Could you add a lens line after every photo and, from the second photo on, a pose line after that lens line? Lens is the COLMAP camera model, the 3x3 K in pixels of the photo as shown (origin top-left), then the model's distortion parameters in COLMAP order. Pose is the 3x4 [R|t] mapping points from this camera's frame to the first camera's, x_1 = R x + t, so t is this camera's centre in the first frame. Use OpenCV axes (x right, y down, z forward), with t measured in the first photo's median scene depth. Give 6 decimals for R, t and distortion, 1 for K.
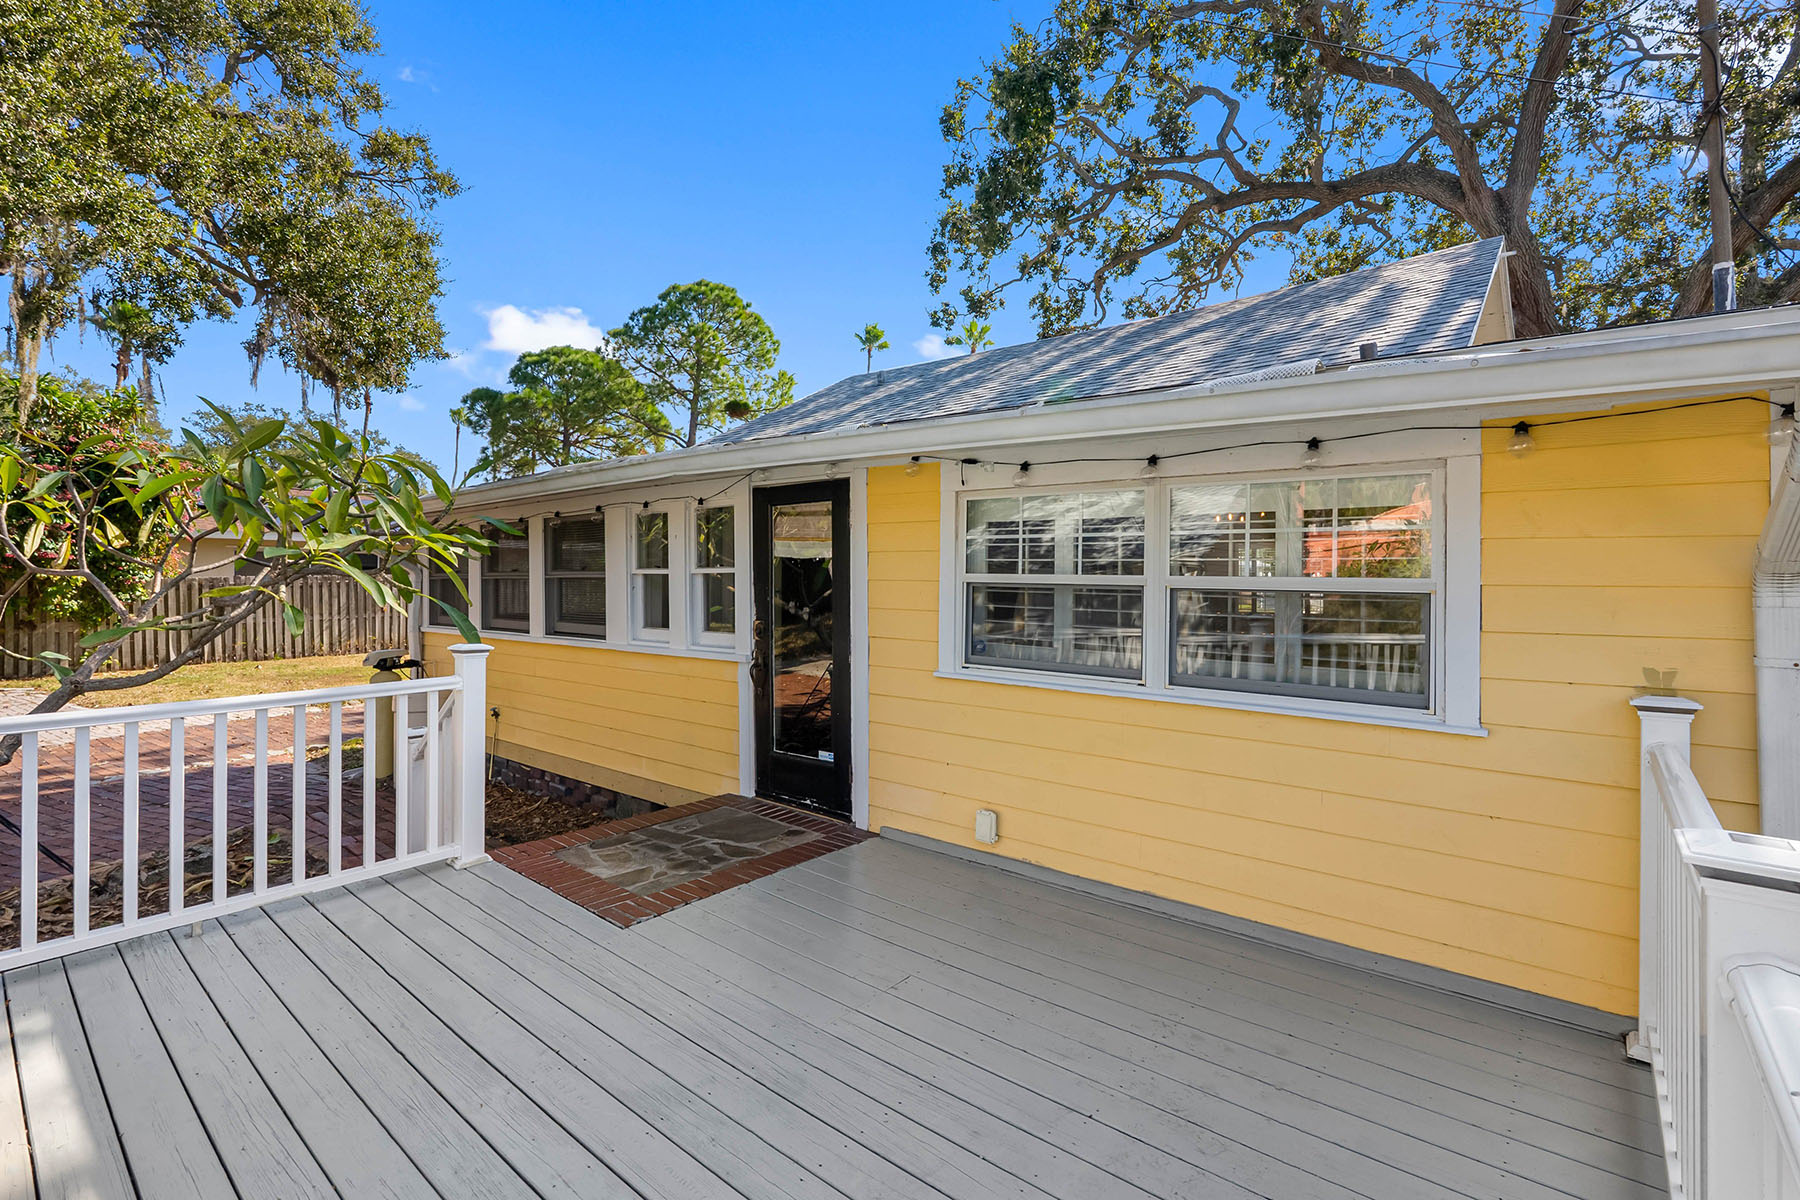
lens RADIAL K [[809.1, 0, 903.6], [0, 809.1, 589.3], [0, 0, 1]] dist [-0.004226, -0.000428]
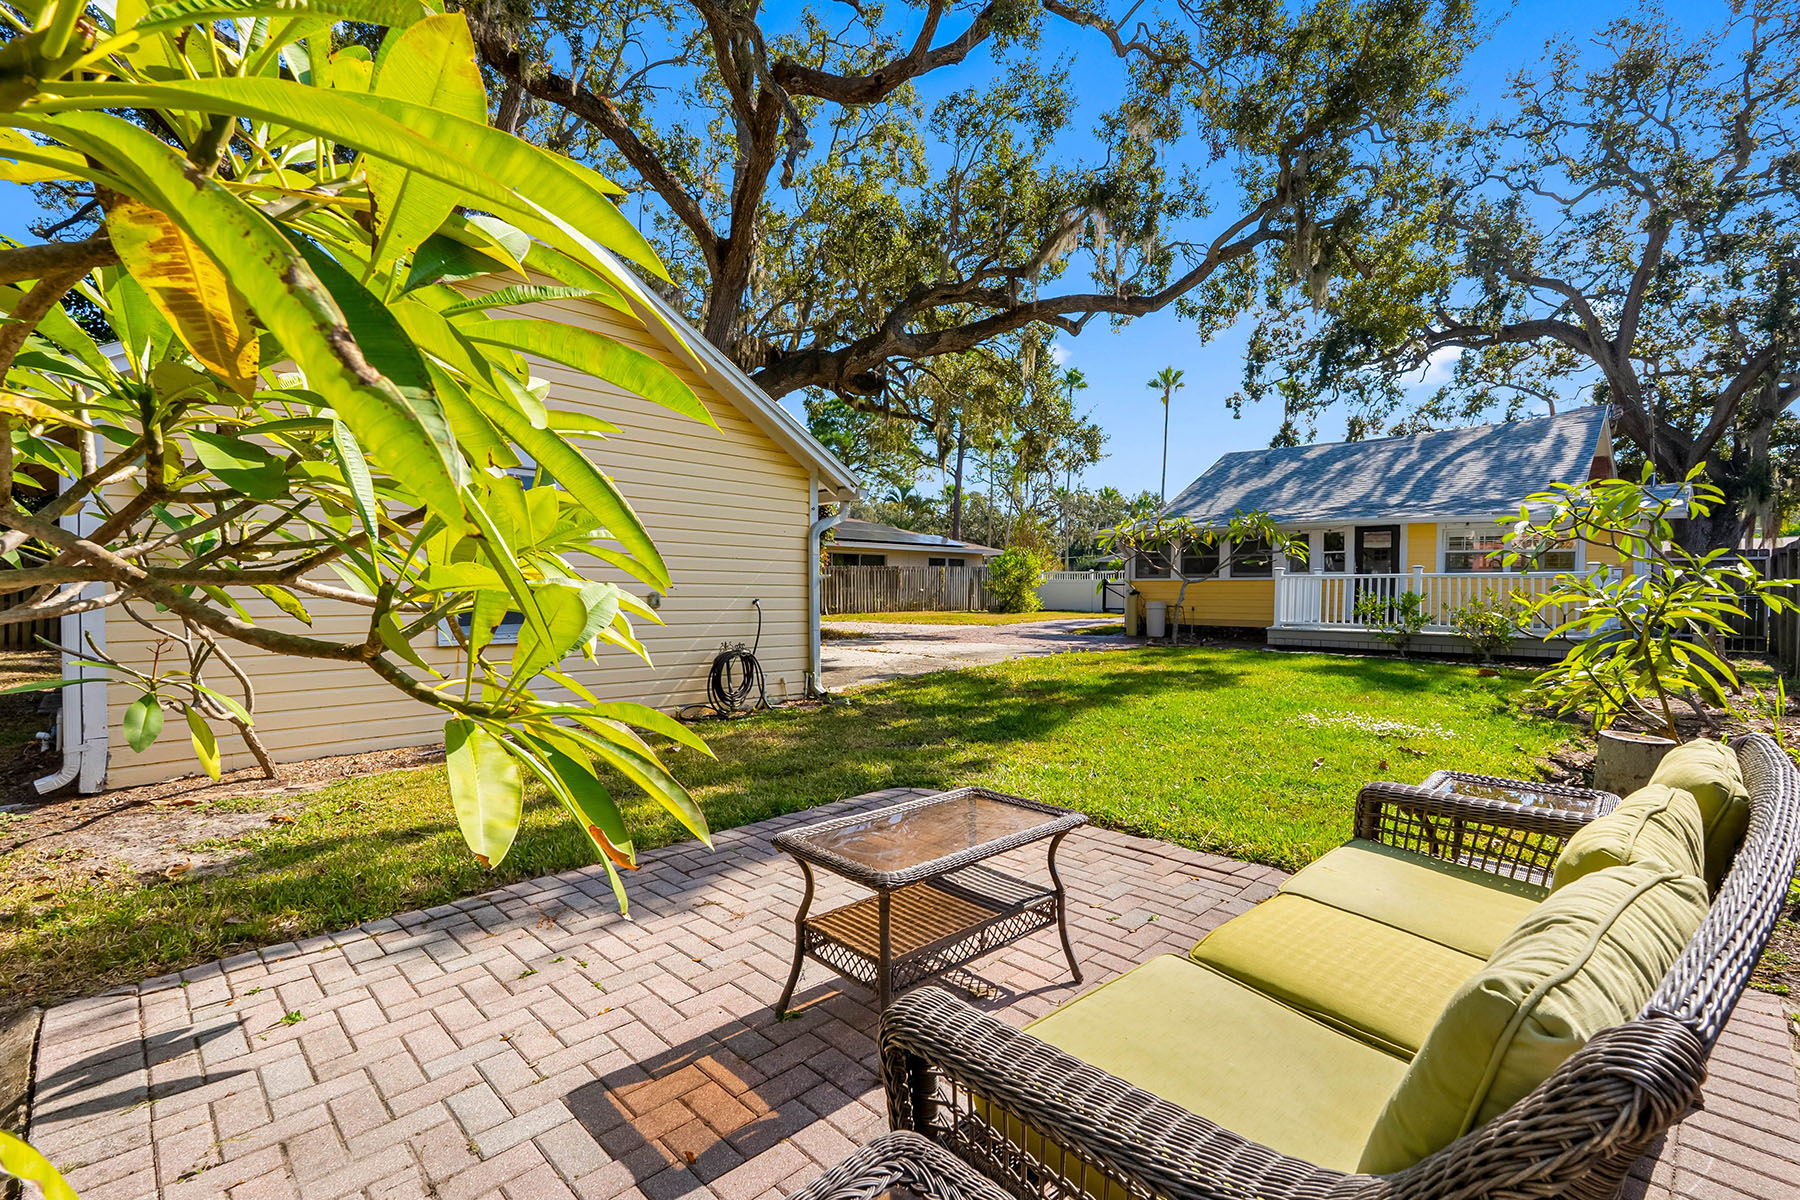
lens RADIAL K [[809.1, 0, 903.6], [0, 809.1, 589.3], [0, 0, 1]] dist [-0.004226, -0.000428]
pose [[0.994476, -0.005731, -0.104810, -0.621104], [0.004901, 0.999955, -0.008182, 0.055495], [0.104852, 0.007623, 0.994459, -0.913059]]
